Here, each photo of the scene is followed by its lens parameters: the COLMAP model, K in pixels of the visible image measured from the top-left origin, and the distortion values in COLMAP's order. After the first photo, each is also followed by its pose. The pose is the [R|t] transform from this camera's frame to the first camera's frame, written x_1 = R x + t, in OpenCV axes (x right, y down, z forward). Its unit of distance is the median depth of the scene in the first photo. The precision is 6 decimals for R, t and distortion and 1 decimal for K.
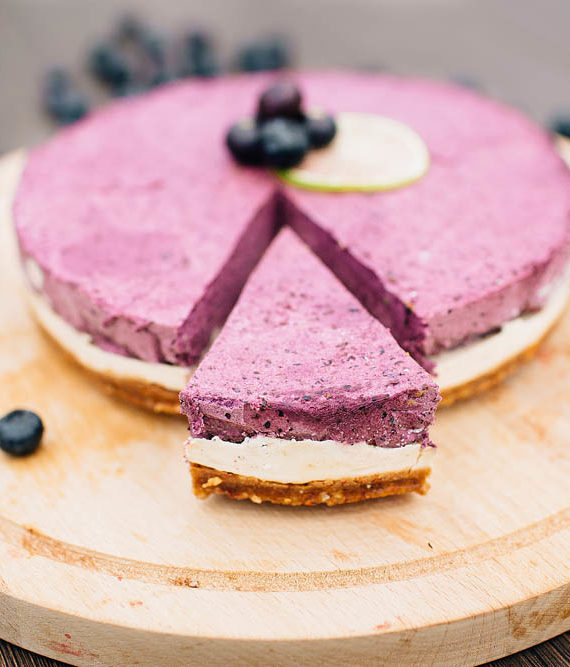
lens RADIAL K [[1072.3, 0, 285.0], [0, 1072.3, 333.5], [0, 0, 1]] dist [-0.056930, 0.007137]
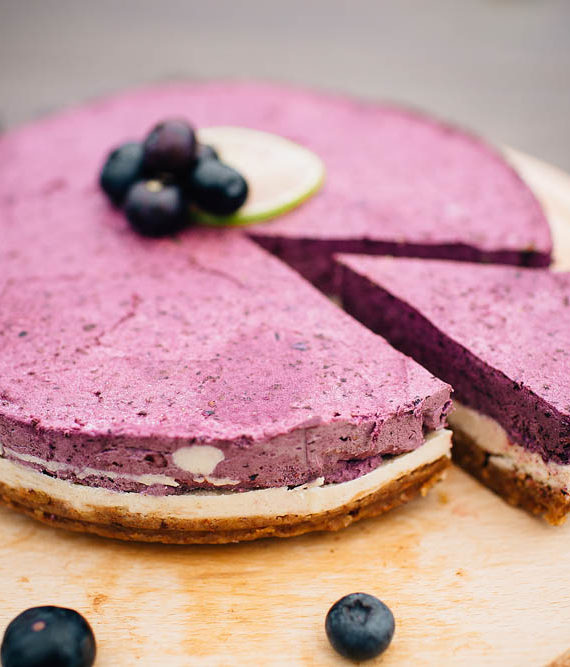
lens RADIAL K [[1072.3, 0, 285.0], [0, 1072.3, 333.5], [0, 0, 1]] dist [-0.056930, 0.007137]
pose [[0.548674, -0.493805, 0.674621, -0.706574], [0.485444, 0.845137, 0.223803, -0.286483], [-0.680662, 0.204696, 0.703420, 0.473062]]
